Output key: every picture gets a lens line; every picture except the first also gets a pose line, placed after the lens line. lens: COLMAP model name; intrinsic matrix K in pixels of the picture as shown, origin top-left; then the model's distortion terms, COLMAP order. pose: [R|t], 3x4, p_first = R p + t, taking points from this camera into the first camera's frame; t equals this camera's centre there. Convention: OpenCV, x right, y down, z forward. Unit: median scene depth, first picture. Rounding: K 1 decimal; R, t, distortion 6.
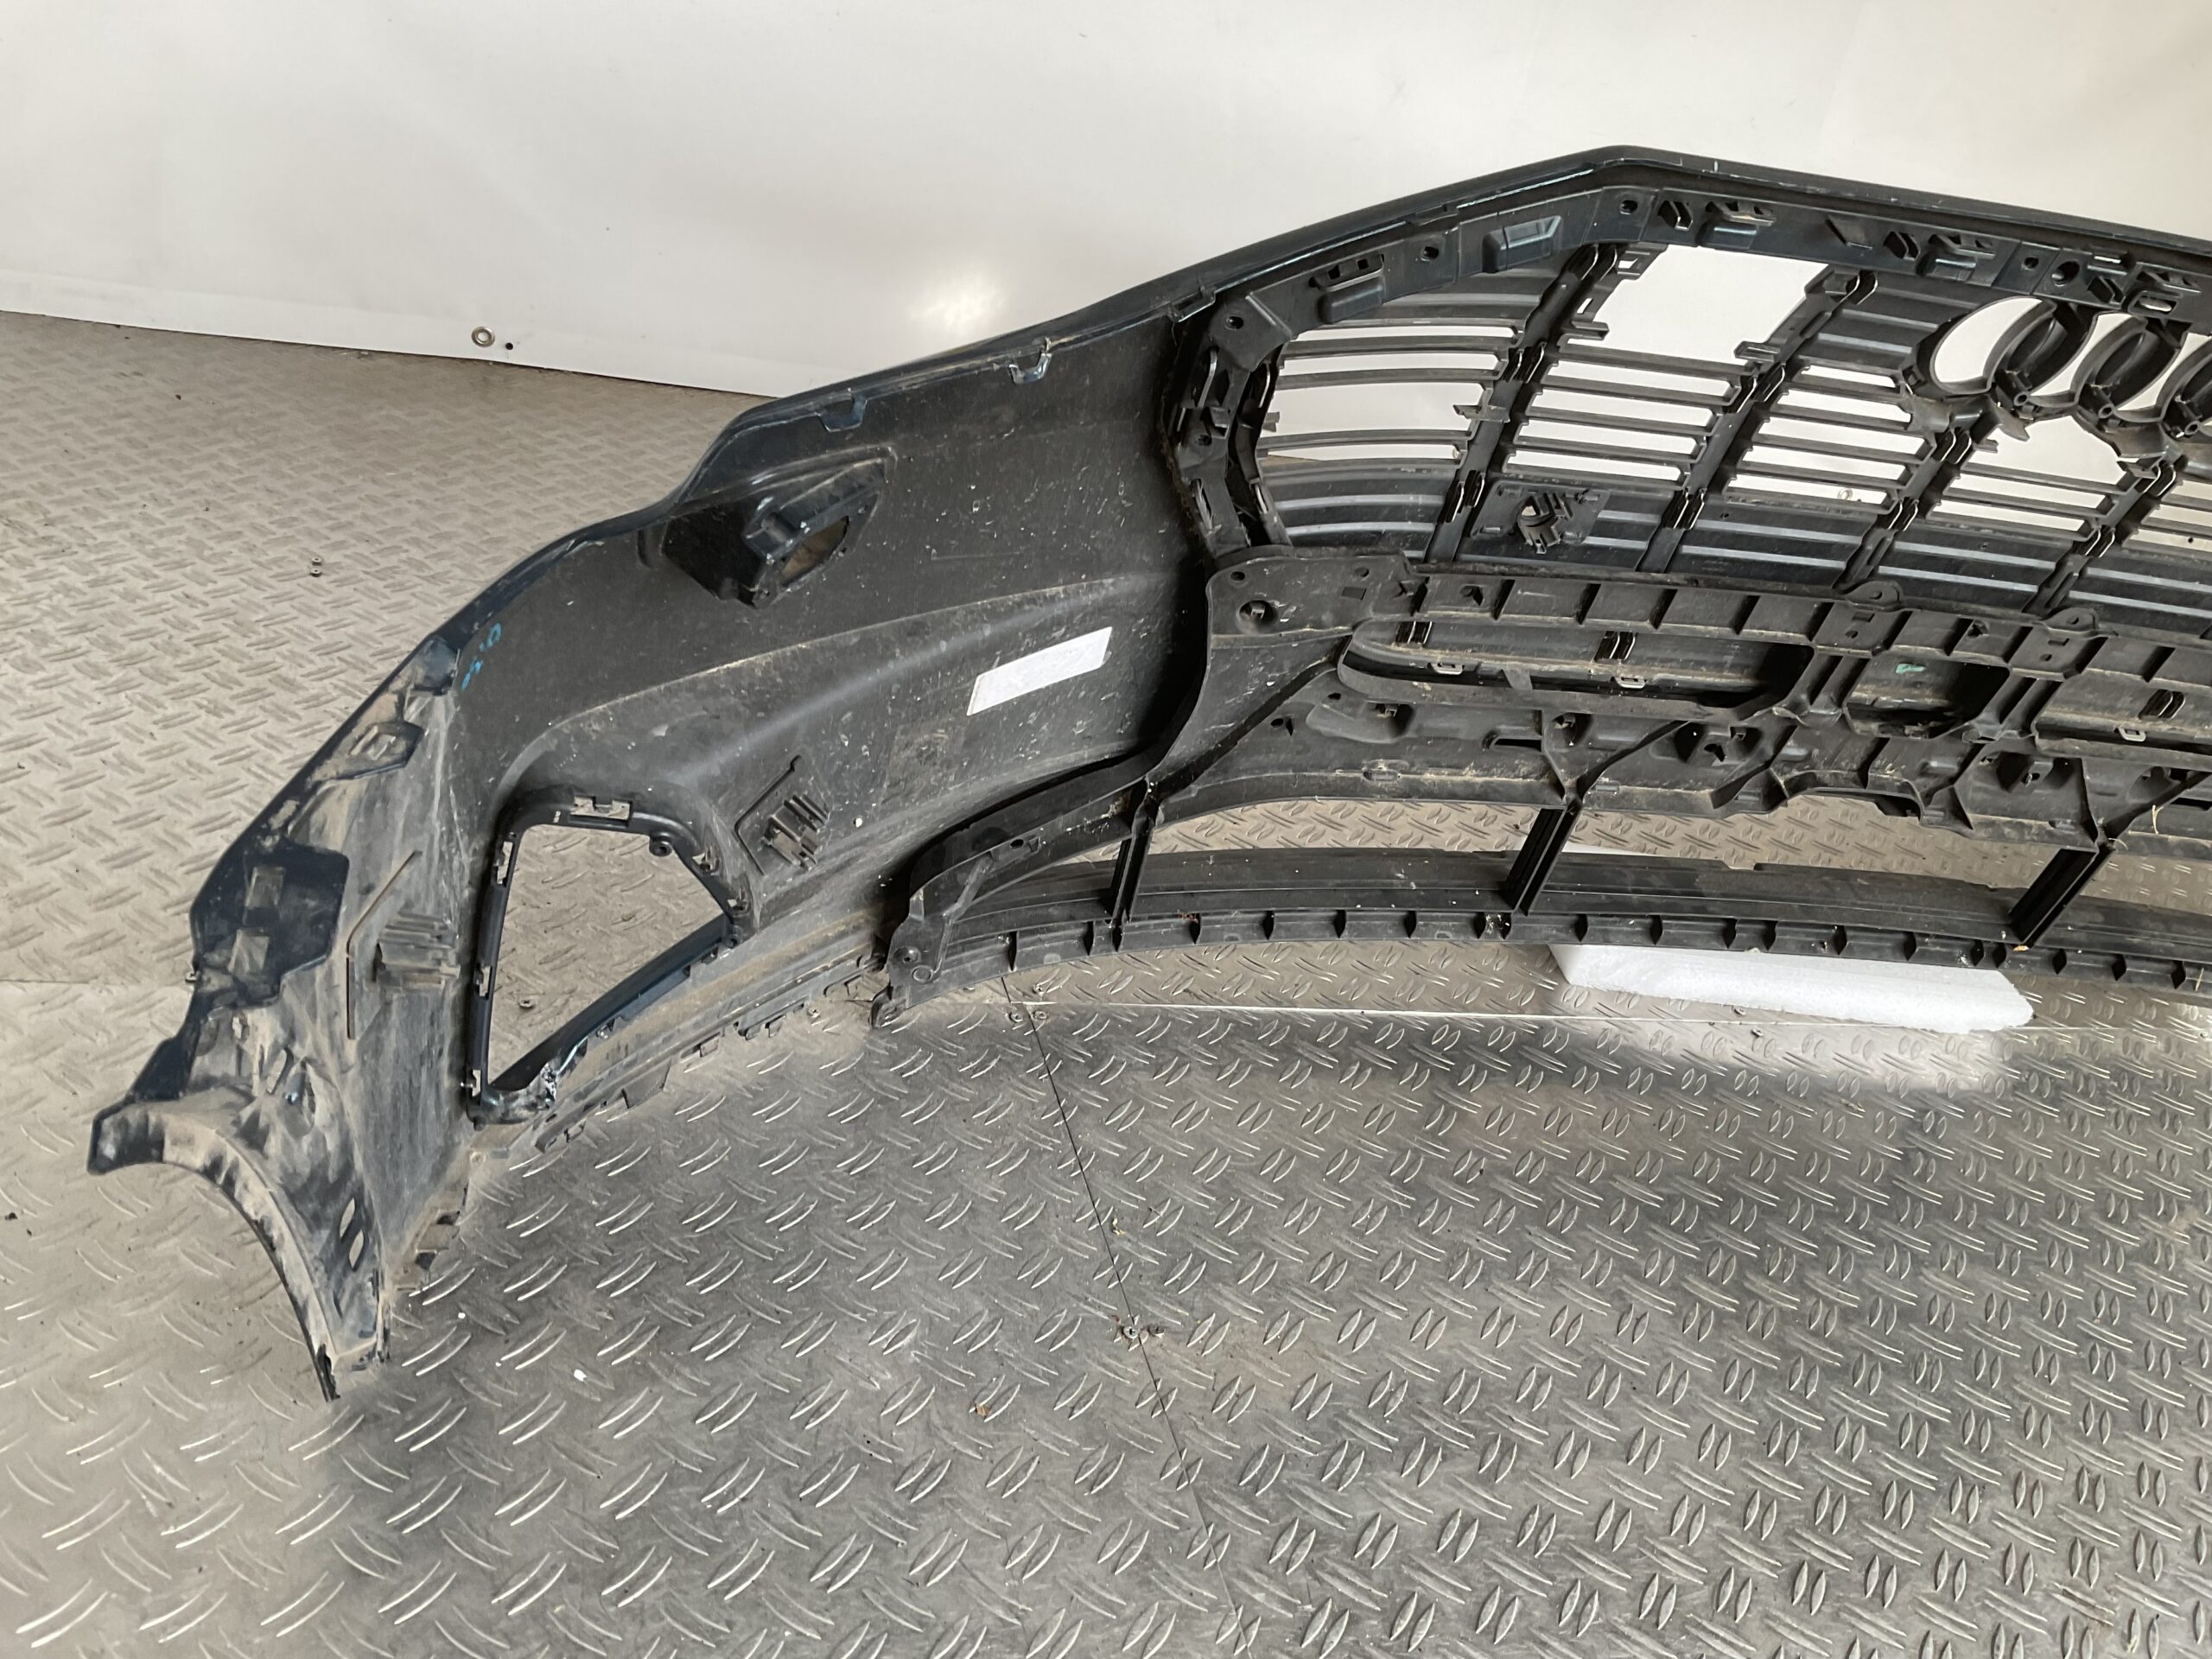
lens RADIAL K [[1854.9, 0, 1106.0], [0, 1854.9, 829.5], [0, 0, 1]] dist [0.102957, -0.211537]
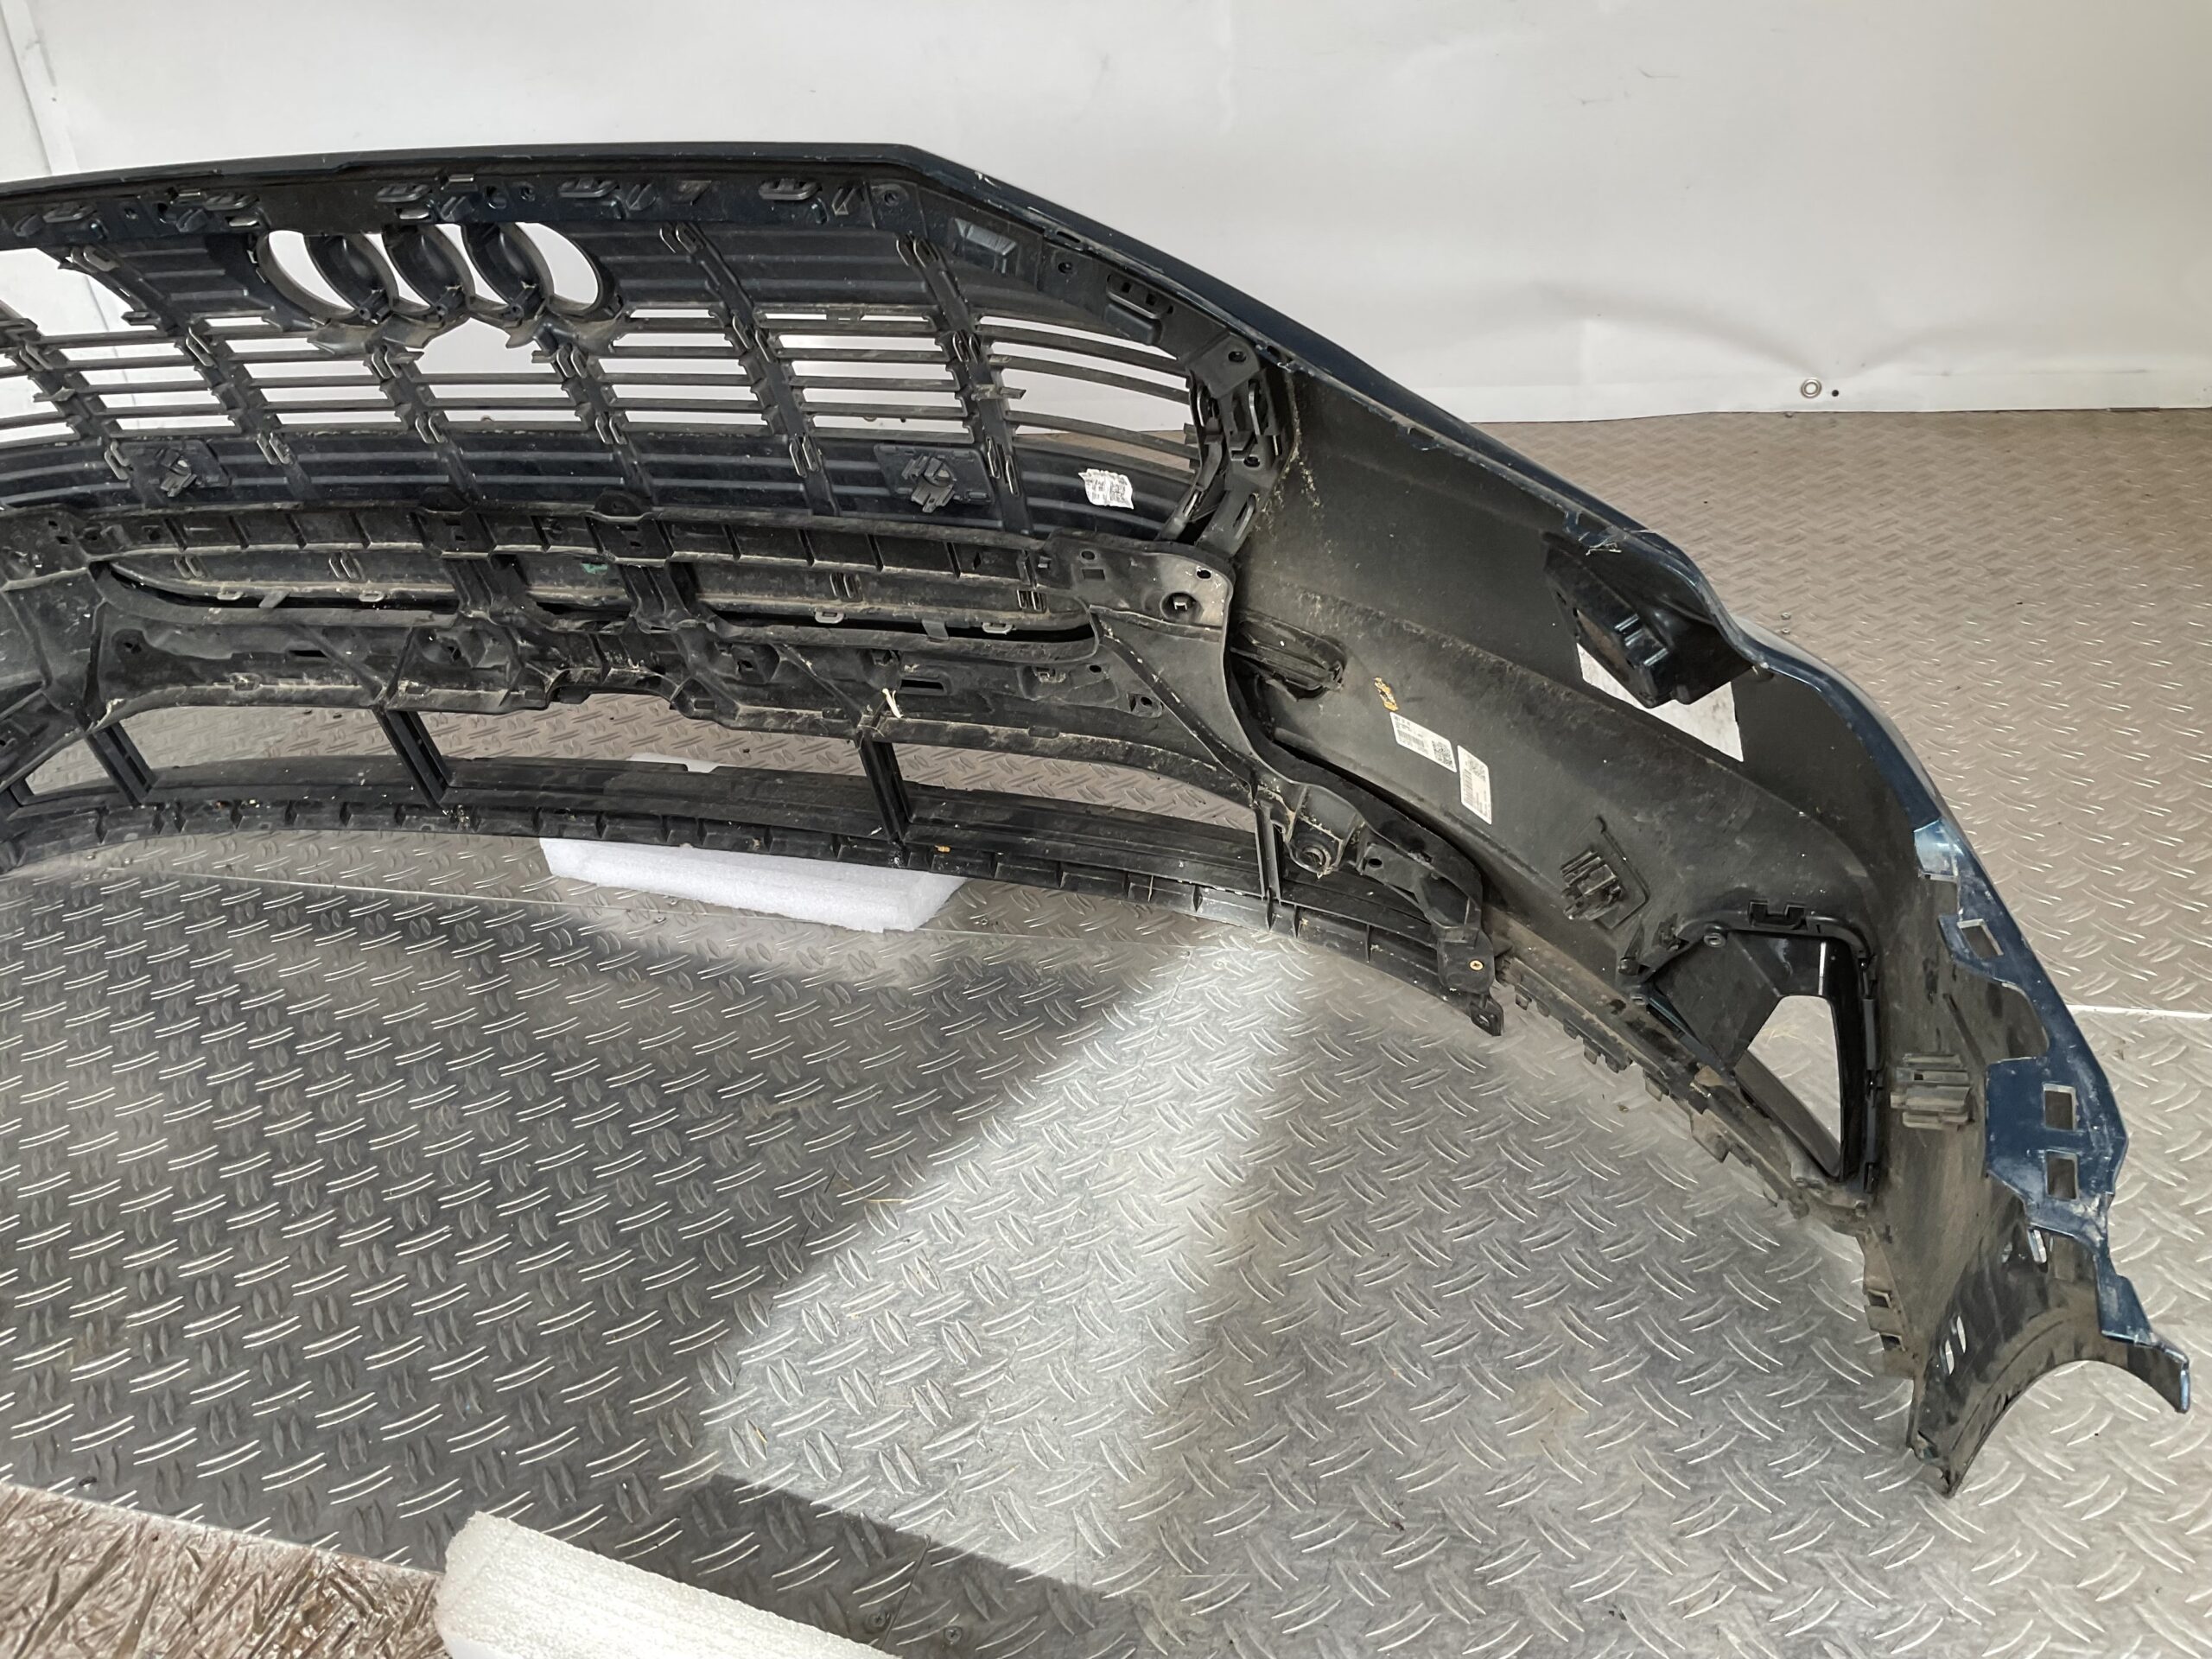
lens RADIAL K [[1854.9, 0, 1106.0], [0, 1854.9, 829.5], [0, 0, 1]] dist [0.102957, -0.211537]
pose [[0.815014, -0.006755, -0.579401, 1.287528], [-0.011284, 0.999557, -0.027527, 0.090787], [0.579331, 0.028973, 0.814577, 0.299964]]
